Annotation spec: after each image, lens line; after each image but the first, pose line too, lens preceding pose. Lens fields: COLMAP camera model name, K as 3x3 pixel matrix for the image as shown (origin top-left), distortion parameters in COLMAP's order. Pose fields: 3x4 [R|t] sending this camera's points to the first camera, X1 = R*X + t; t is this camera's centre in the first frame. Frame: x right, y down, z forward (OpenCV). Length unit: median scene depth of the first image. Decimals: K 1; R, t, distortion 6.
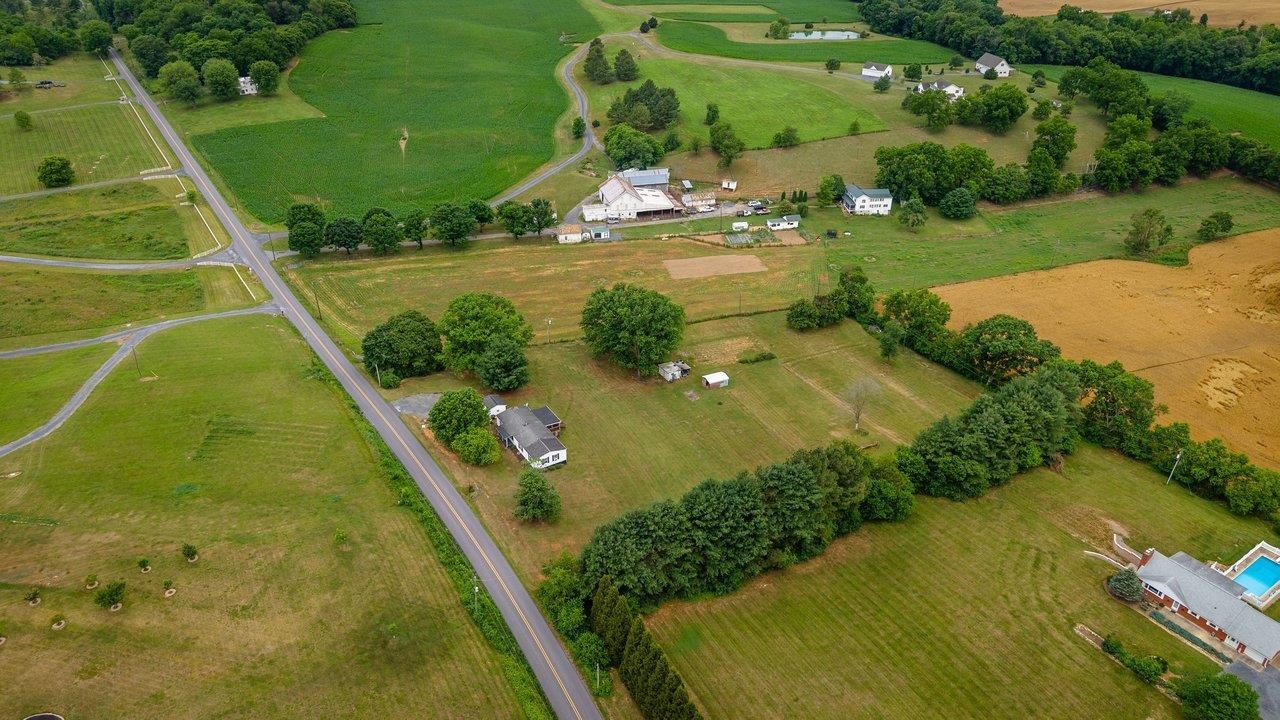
lens RADIAL K [[847.9, 0, 639.8], [0, 847.9, 361.1], [0, 0, 1]] dist [0.028283, -0.038153]
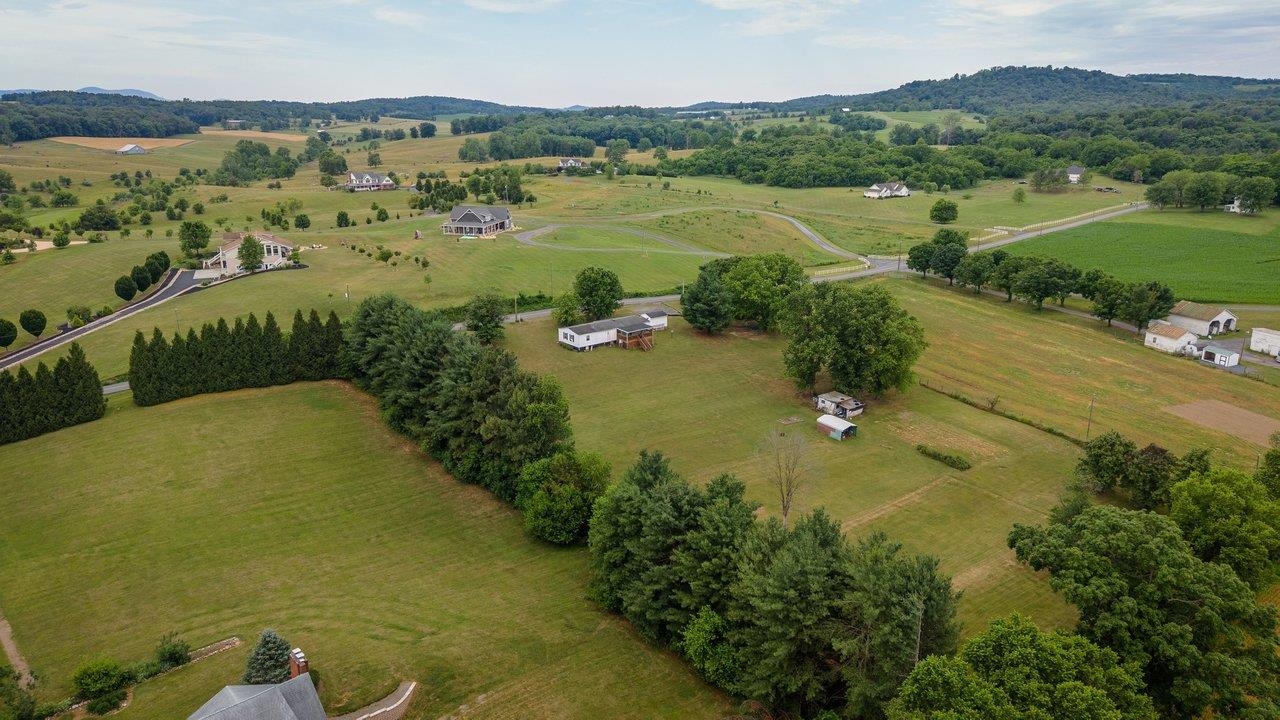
lens RADIAL K [[847.9, 0, 638.5], [0, 847.9, 357.3], [0, 0, 1]] dist [0.028283, -0.038153]
pose [[0.127079, 0.267017, -0.955276, 0.483628], [-0.496975, 0.850619, 0.171651, -0.043104], [0.858410, 0.452935, 0.240796, 0.464573]]
